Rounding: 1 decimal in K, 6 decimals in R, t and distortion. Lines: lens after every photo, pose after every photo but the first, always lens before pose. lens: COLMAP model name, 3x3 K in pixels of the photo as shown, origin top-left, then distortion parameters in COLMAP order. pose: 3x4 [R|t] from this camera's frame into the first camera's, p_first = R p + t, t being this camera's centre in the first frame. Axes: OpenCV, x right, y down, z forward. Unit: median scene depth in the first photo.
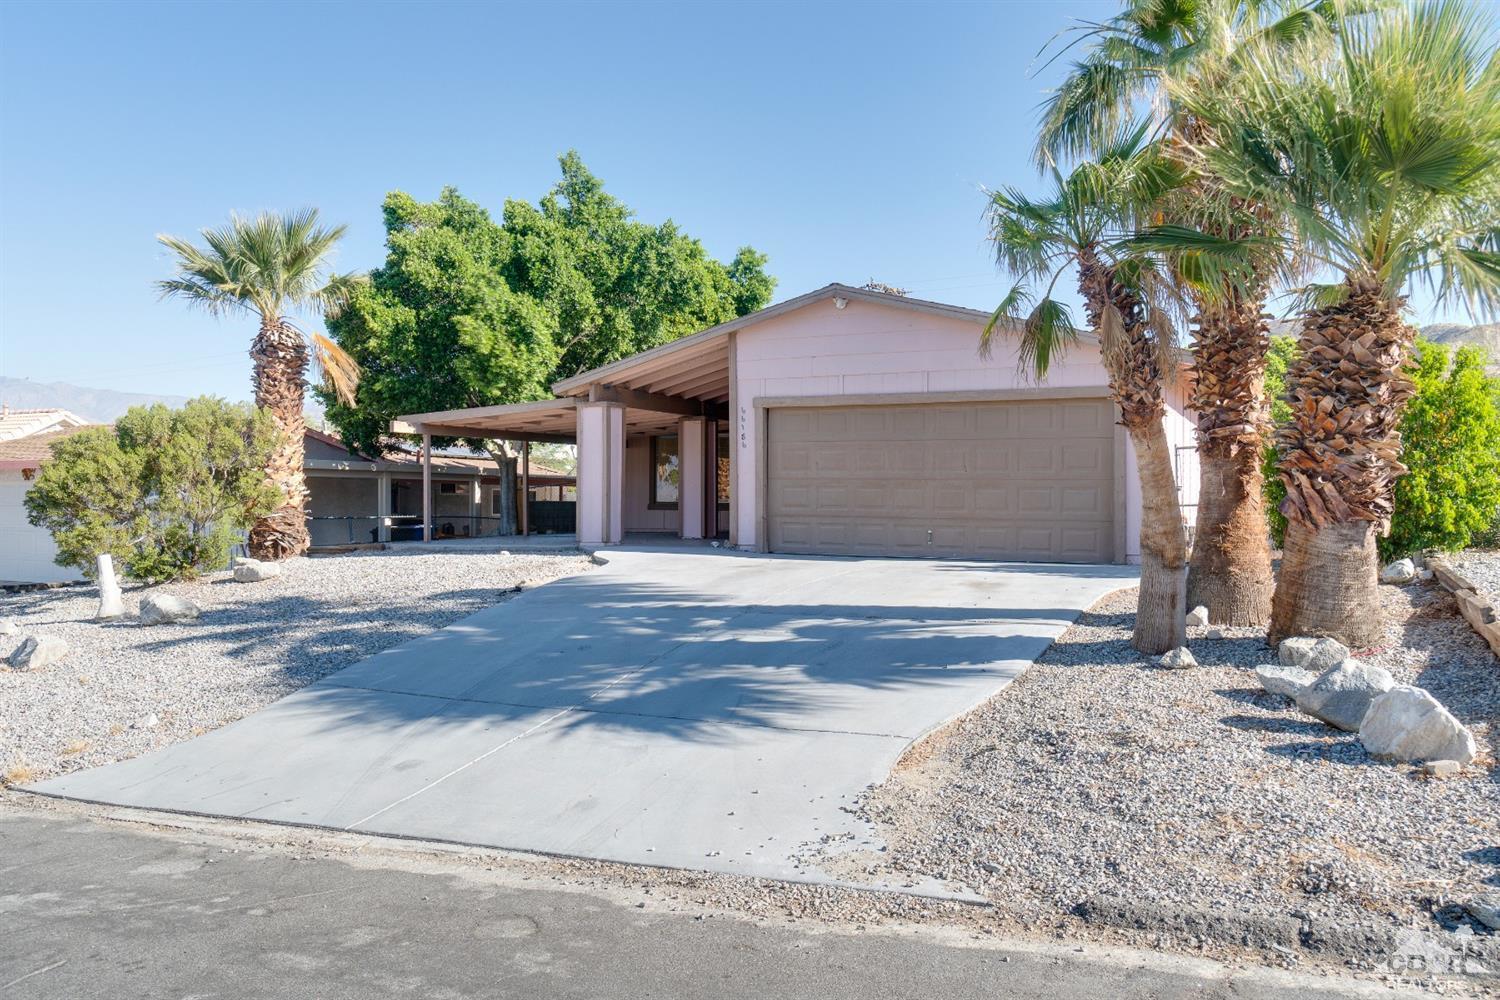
lens RADIAL K [[1252.3, 0, 750.0], [0, 1252.3, 500.0], [0, 0, 1]] dist [0.011442, 0.005963]
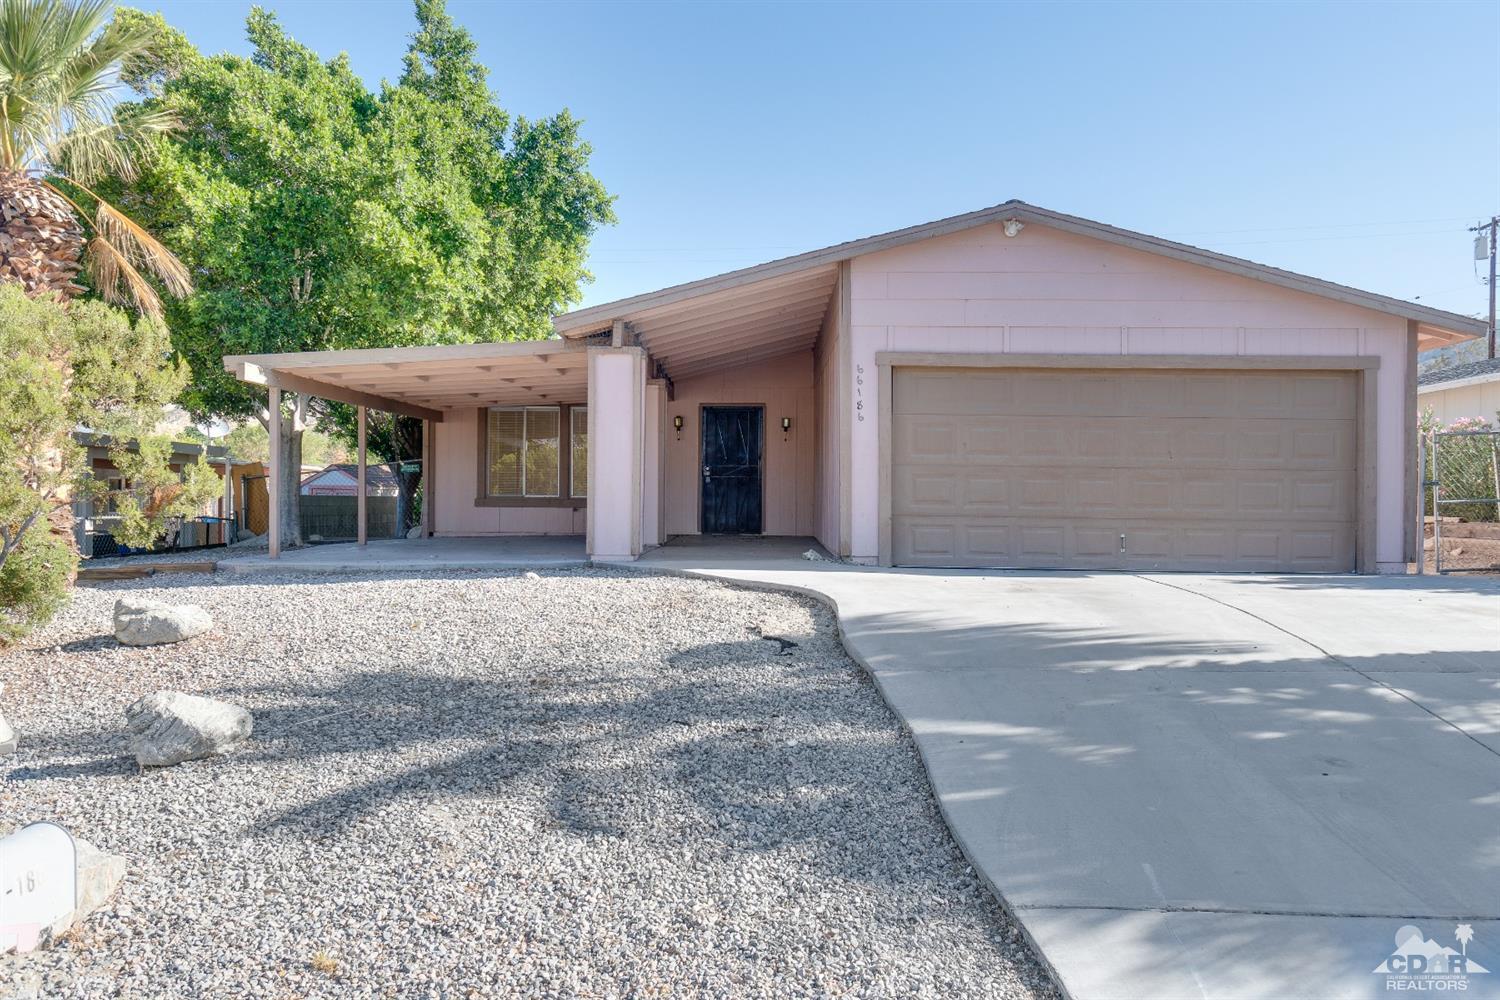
lens RADIAL K [[1252.3, 0, 750.0], [0, 1252.3, 500.0], [0, 0, 1]] dist [0.011442, 0.005963]
pose [[0.896799, 0.003162, 0.442426, -0.381017], [-0.004081, 0.999991, 0.001125, 0.003130], [-0.442419, -0.002814, 0.896804, 0.387970]]
